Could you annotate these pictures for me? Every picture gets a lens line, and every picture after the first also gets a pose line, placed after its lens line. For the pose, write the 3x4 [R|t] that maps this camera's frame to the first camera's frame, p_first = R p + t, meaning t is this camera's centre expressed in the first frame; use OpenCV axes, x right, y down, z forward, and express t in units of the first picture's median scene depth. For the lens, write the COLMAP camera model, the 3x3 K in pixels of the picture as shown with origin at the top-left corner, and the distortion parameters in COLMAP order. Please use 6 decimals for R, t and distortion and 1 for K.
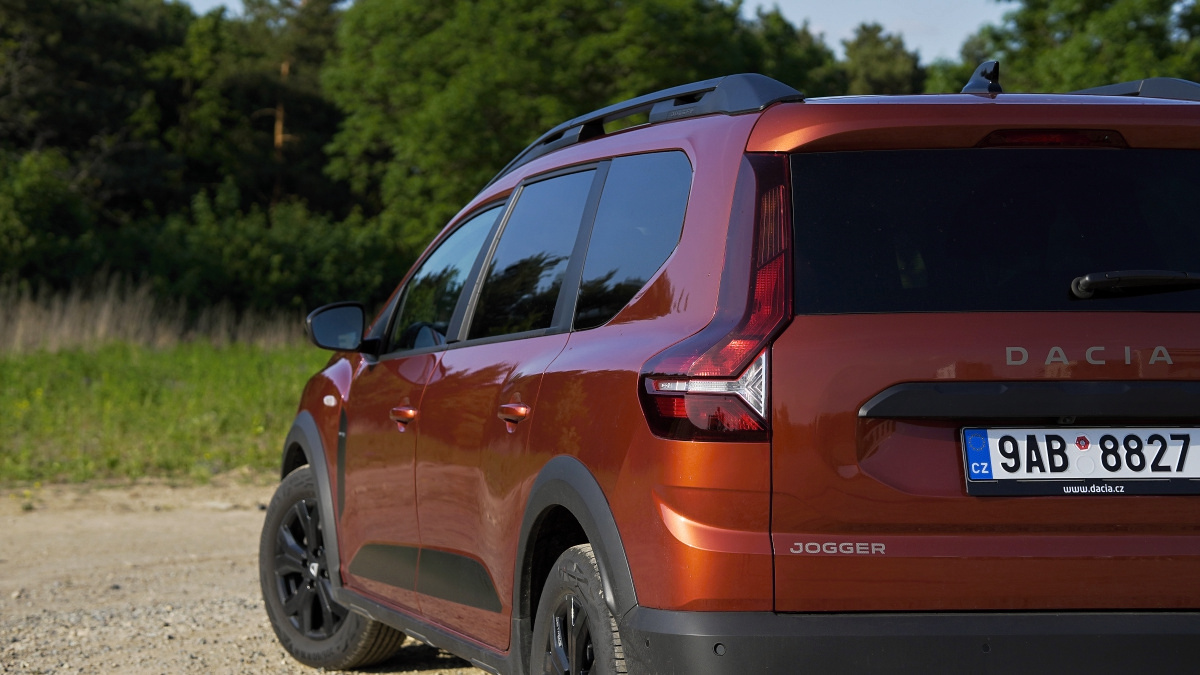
lens RADIAL K [[2521.1, 0, 600.2], [0, 2521.1, 336.4], [0, 0, 1]] dist [0.536280, 0.000000]
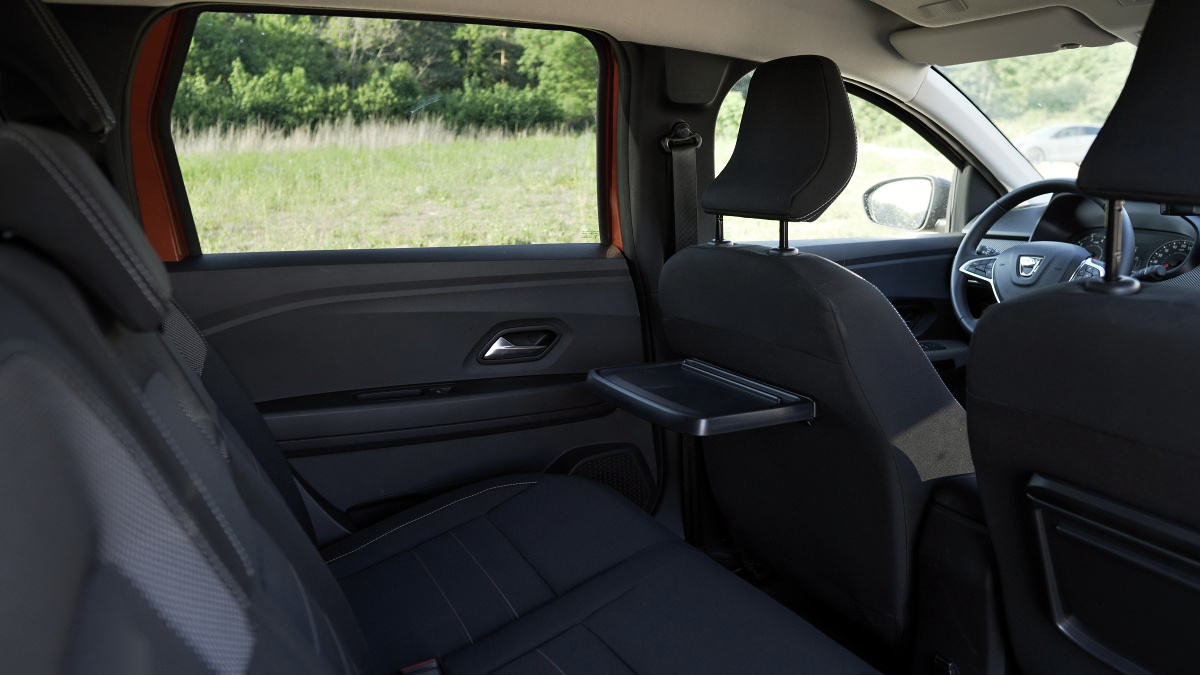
lens RADIAL K [[859.2, 0, 596.1], [0, 859.2, 334.5], [0, 0, 1]] dist [-0.009627, 0.002462]
pose [[0.999332, -0.014370, -0.033605, -0.004835], [0.021591, 0.973986, 0.225579, 0.000809], [0.029489, -0.226154, 0.973645, 0.152362]]
